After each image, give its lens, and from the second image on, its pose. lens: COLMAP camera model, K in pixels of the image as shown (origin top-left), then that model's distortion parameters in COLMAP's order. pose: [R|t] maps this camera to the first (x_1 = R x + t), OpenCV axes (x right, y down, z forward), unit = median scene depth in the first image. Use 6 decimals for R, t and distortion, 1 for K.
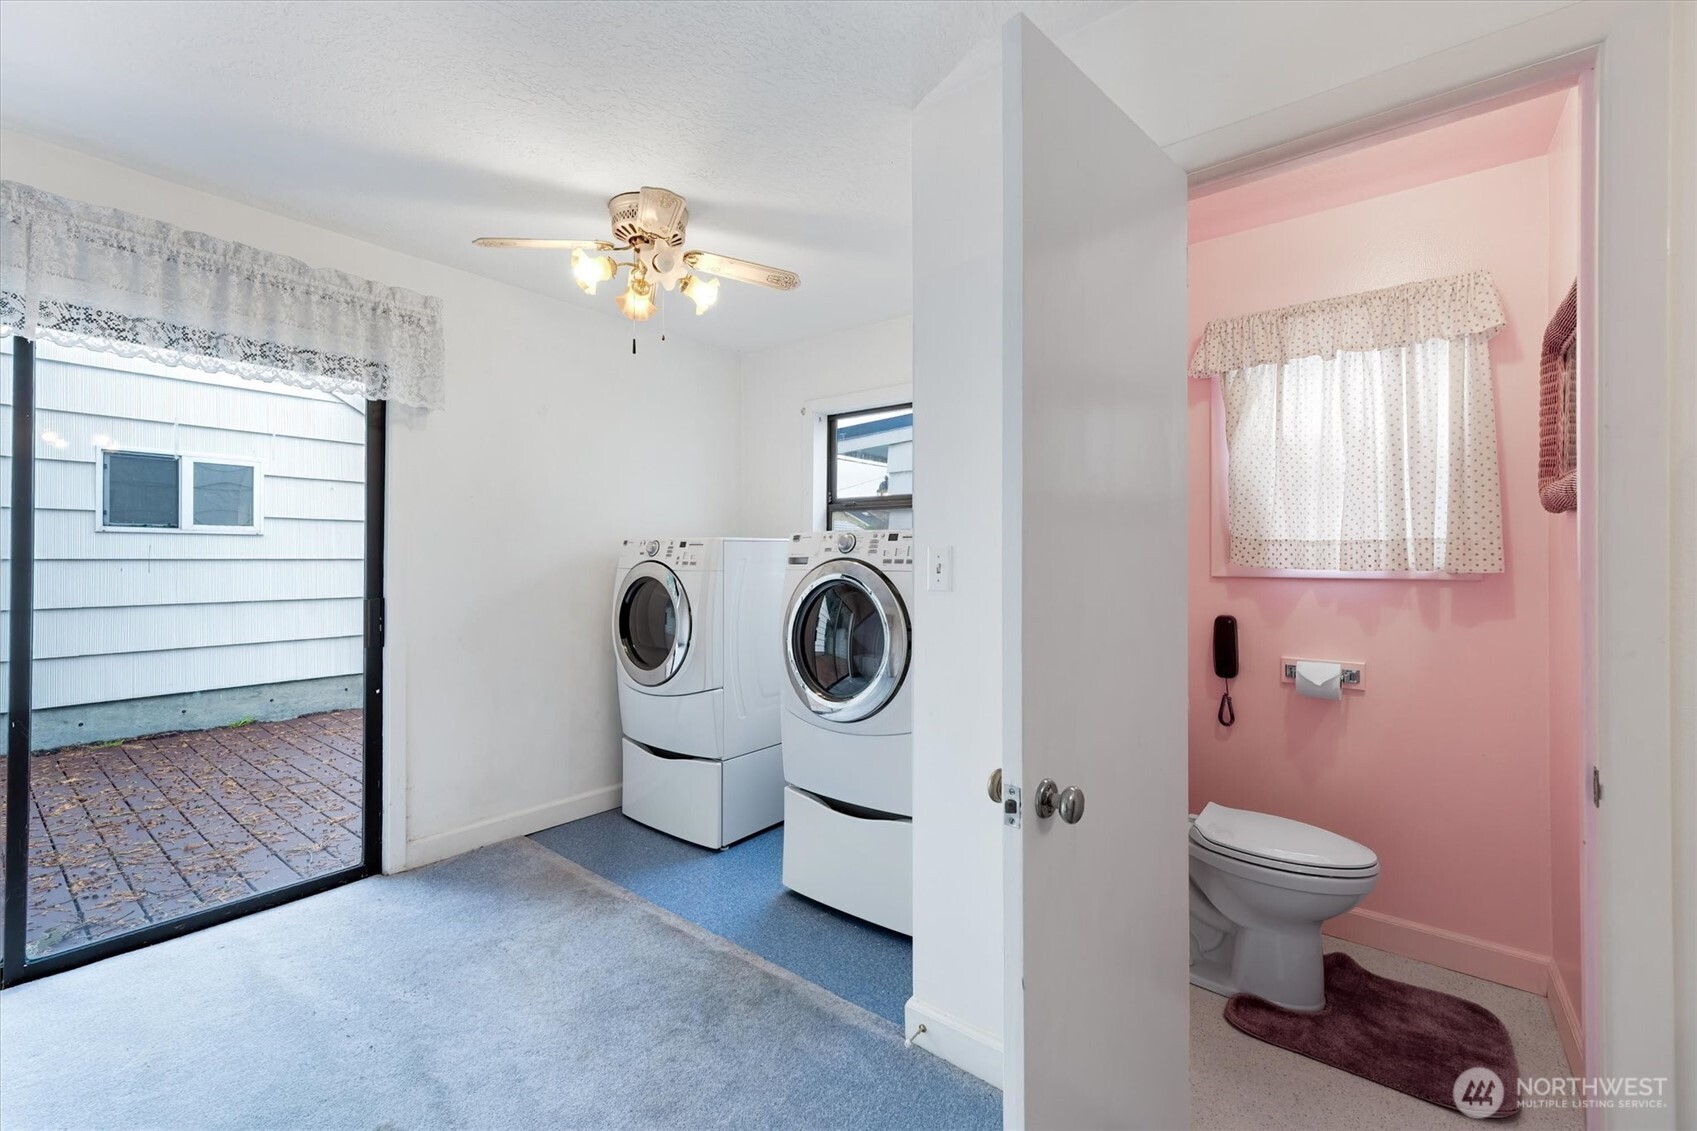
lens RADIAL K [[751.2, 0, 846.0], [0, 751.2, 563.5], [0, 0, 1]] dist [0.008568, 0.000238]
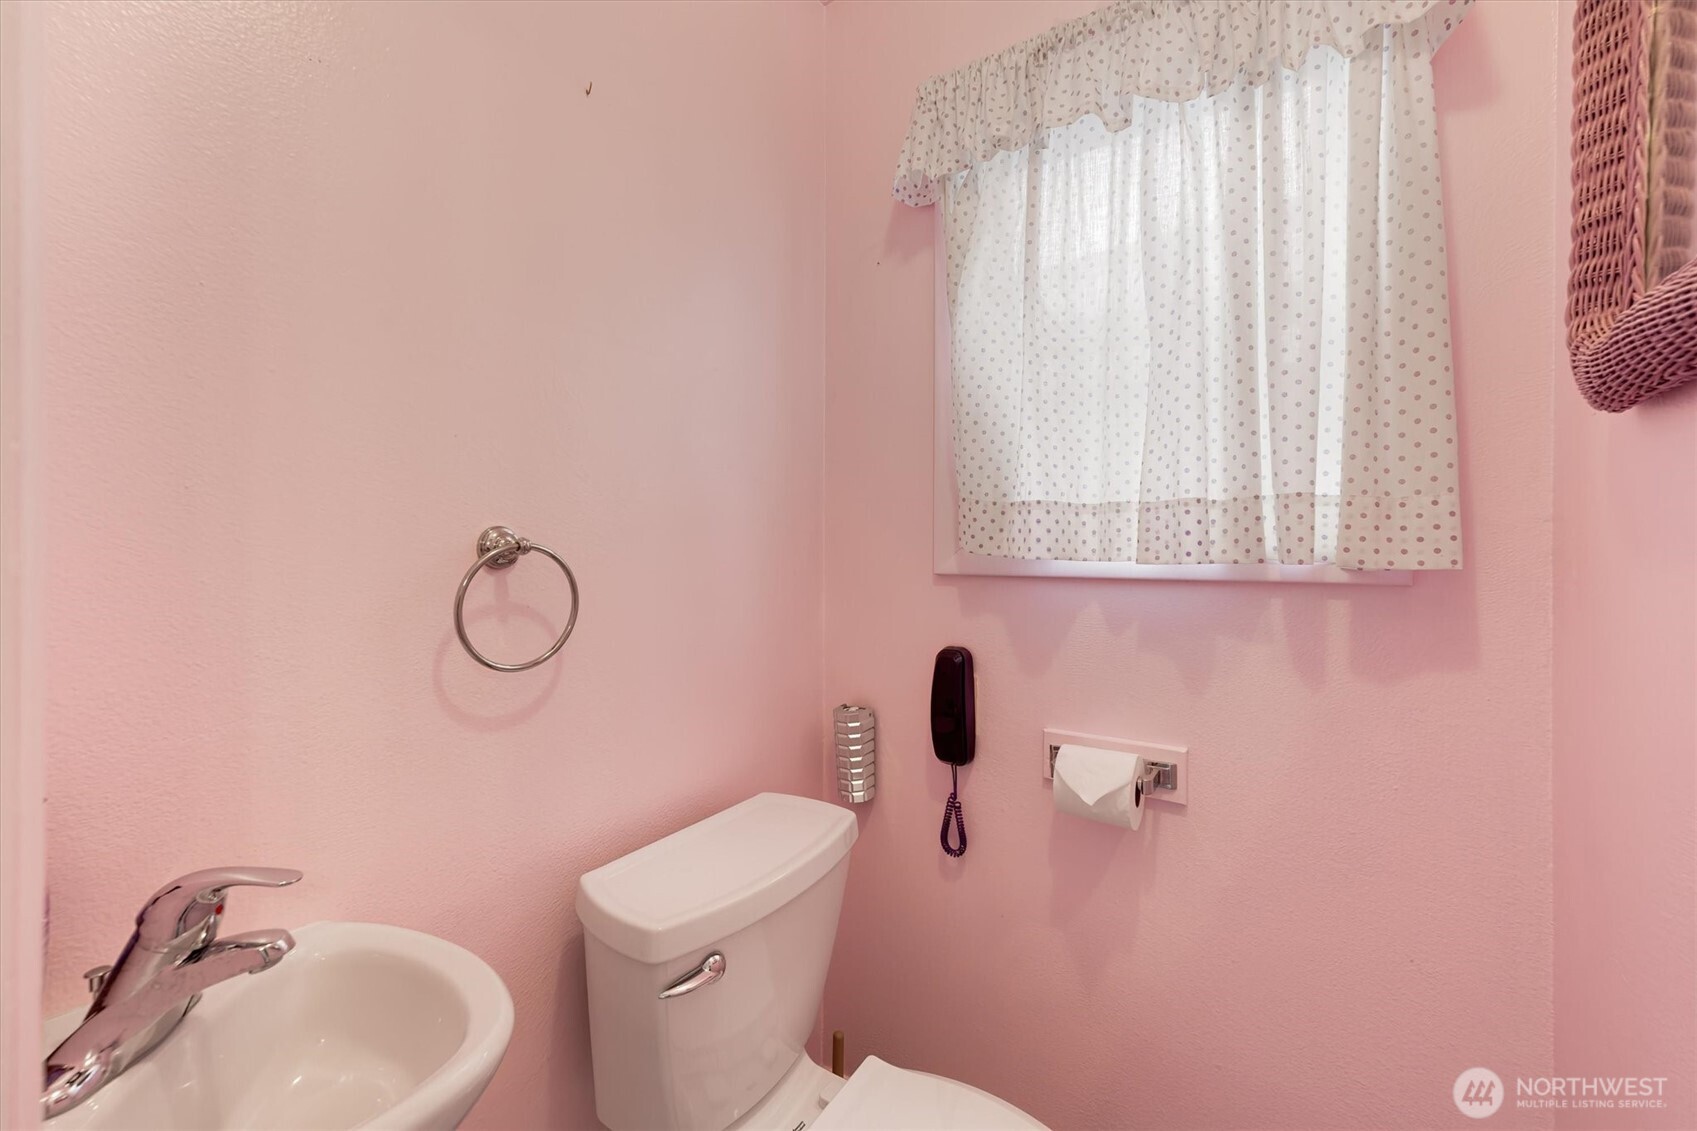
lens RADIAL K [[751.2, 0, 851.6], [0, 751.2, 560.8], [0, 0, 1]] dist [0.008568, 0.000238]
pose [[0.995575, -0.001600, 0.093957, 0.434040], [0.000640, 0.999947, 0.010244, 0.002463], [-0.093968, -0.010139, 0.995524, 0.543737]]
